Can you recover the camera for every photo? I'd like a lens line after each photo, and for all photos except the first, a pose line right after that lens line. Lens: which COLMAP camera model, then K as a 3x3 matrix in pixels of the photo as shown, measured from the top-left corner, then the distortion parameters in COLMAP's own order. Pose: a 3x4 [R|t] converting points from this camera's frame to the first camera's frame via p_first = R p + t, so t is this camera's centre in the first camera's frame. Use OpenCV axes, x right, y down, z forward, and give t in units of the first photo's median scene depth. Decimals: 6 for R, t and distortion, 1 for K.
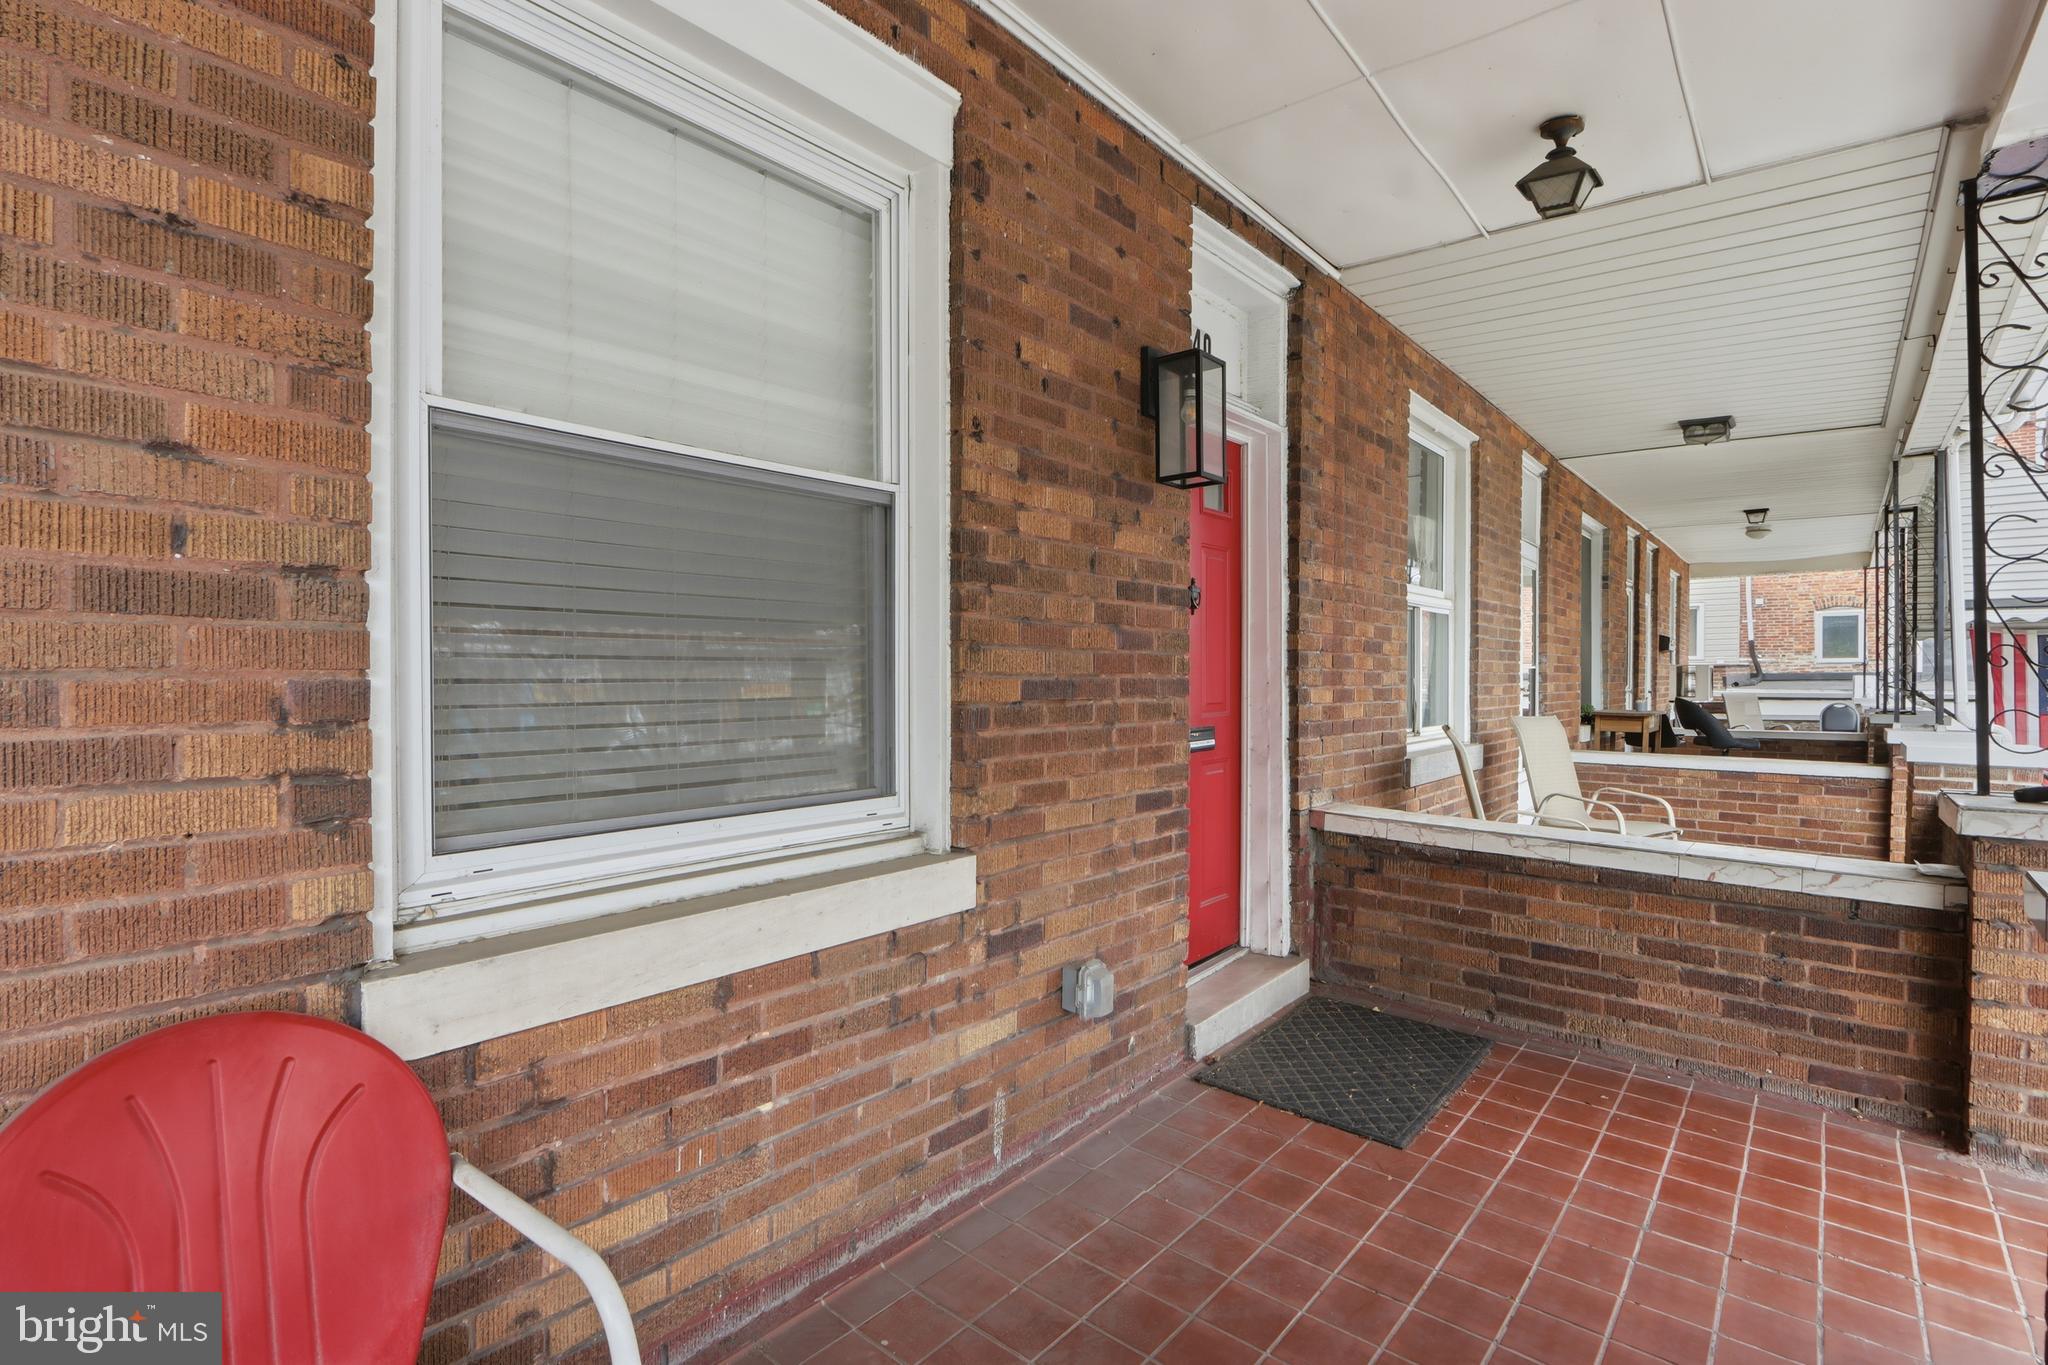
lens RADIAL K [[972.6, 0, 1025.8], [0, 972.6, 682.5], [0, 0, 1]] dist [-0.017925, 0.004105]
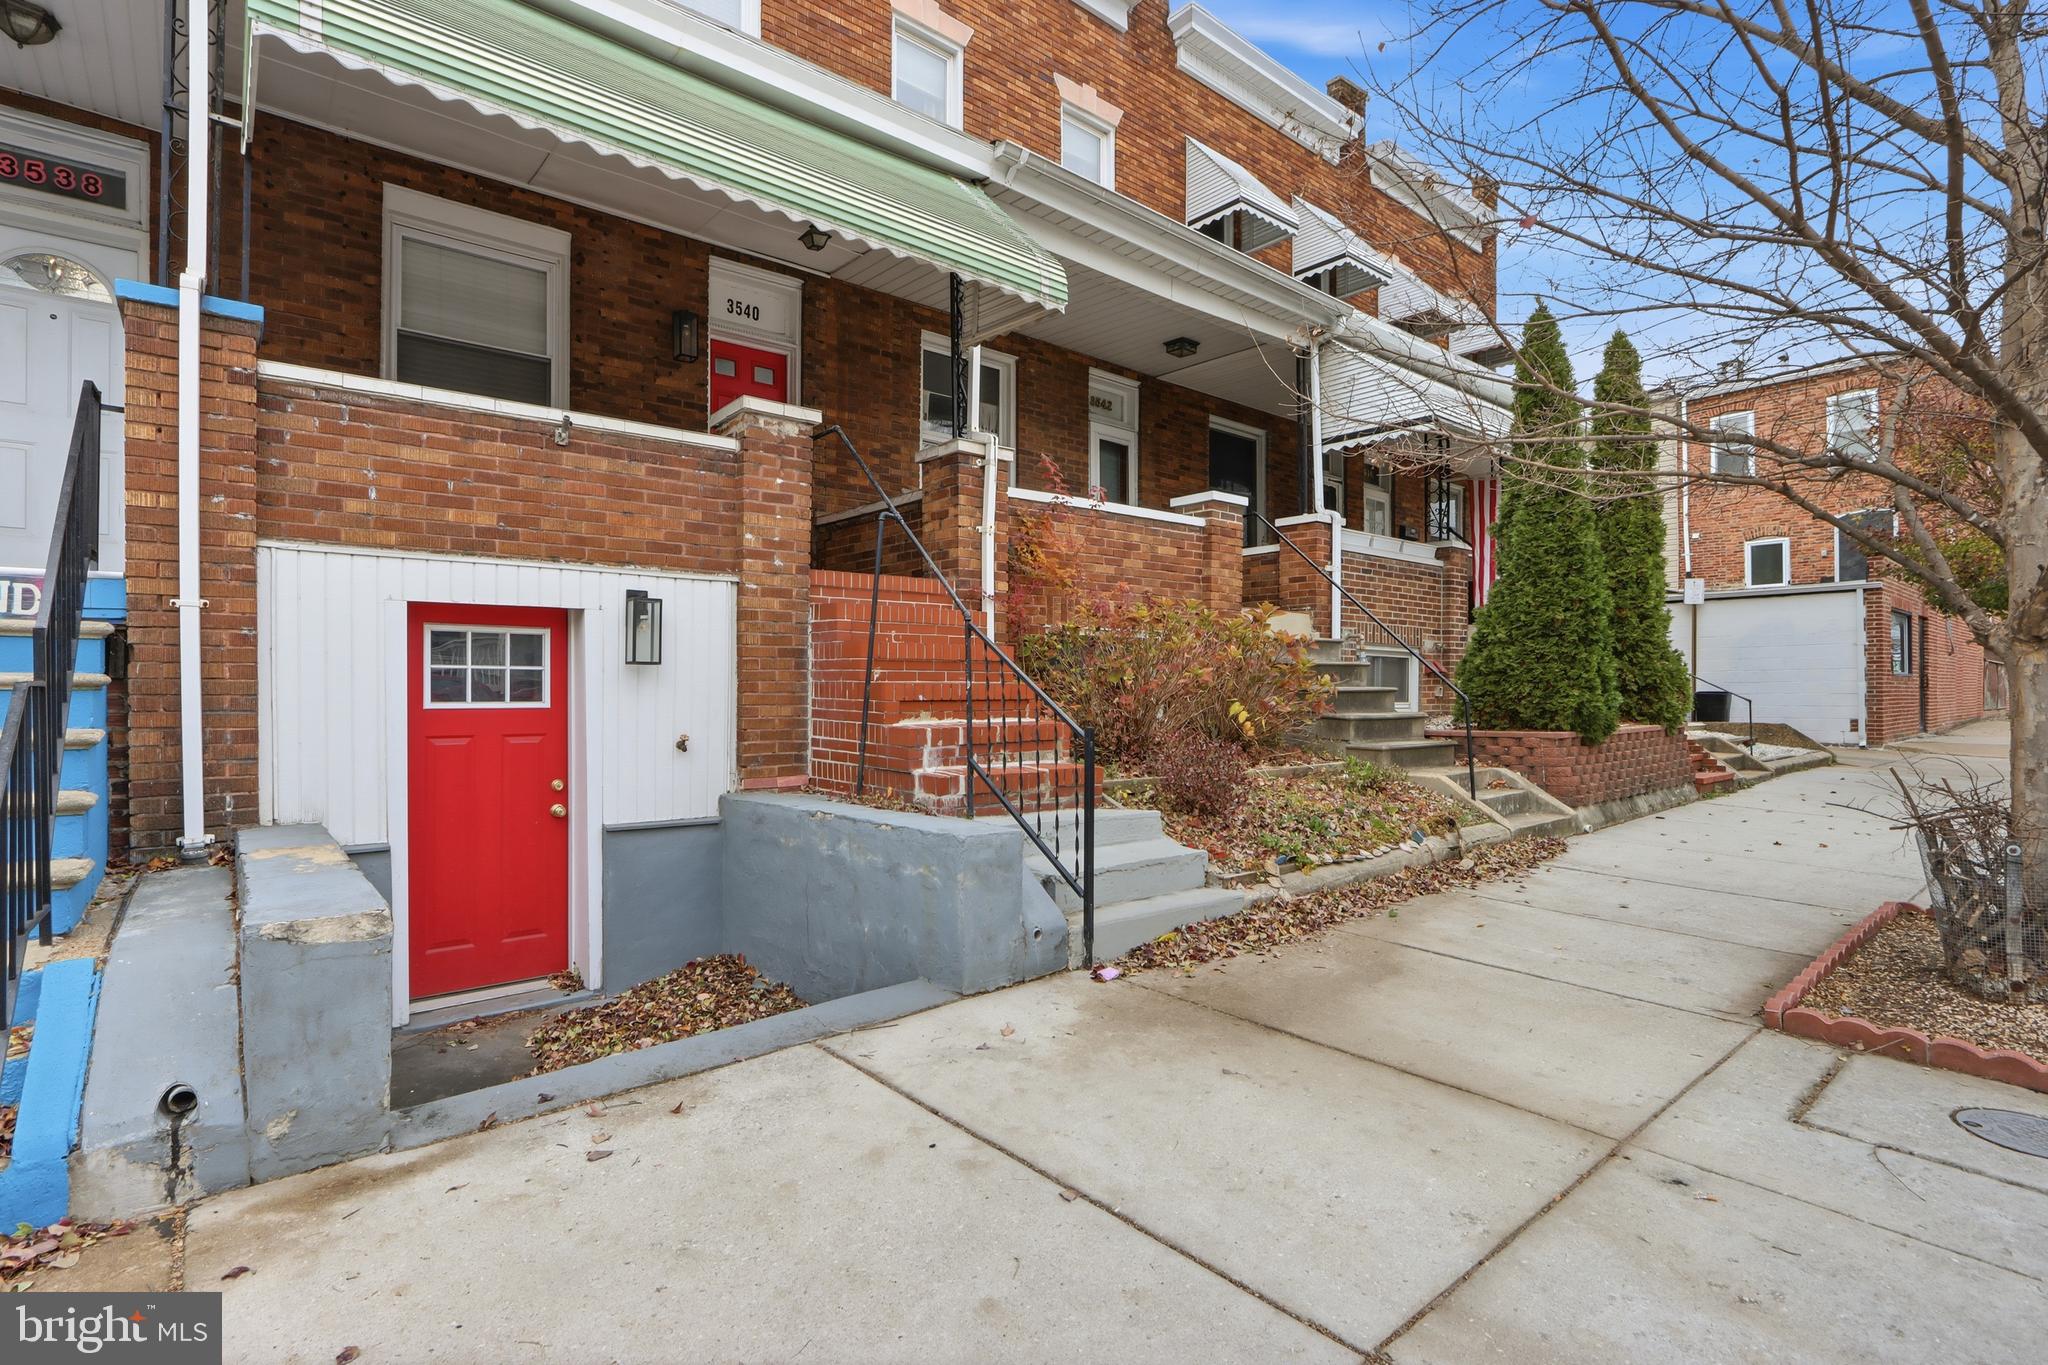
lens RADIAL K [[972.6, 0, 1018.6], [0, 972.6, 689.5], [0, 0, 1]] dist [-0.017925, 0.004105]
pose [[0.983072, -0.004217, -0.183174, 1.765246], [0.001588, 0.999894, -0.014496, 0.848883], [0.183215, 0.013960, 0.982974, -1.652235]]
